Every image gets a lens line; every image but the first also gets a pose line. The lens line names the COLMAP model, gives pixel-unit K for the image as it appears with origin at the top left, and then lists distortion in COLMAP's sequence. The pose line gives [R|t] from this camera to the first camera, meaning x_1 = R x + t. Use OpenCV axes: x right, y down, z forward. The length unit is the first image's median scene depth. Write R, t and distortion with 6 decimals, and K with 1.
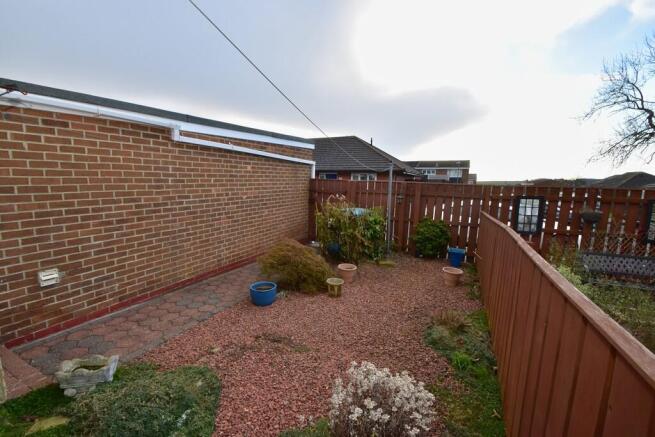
lens RADIAL K [[283.8, 0, 326.7], [0, 283.8, 220.7], [0, 0, 1]] dist [-0.022598, -0.003943]
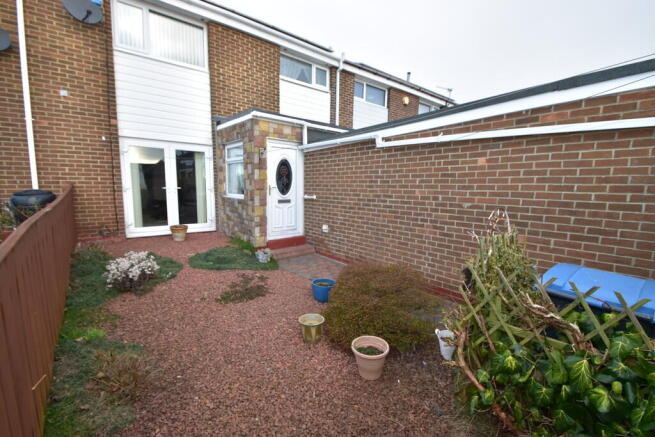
lens RADIAL K [[283.8, 0, 327.5], [0, 283.8, 214.9], [0, 0, 1]] dist [-0.022598, -0.003943]
pose [[-0.425056, 0.081221, -0.901515, 0.535956], [-0.141448, 0.977770, 0.154782, -0.134708], [0.894047, 0.193308, -0.404119, 1.116630]]
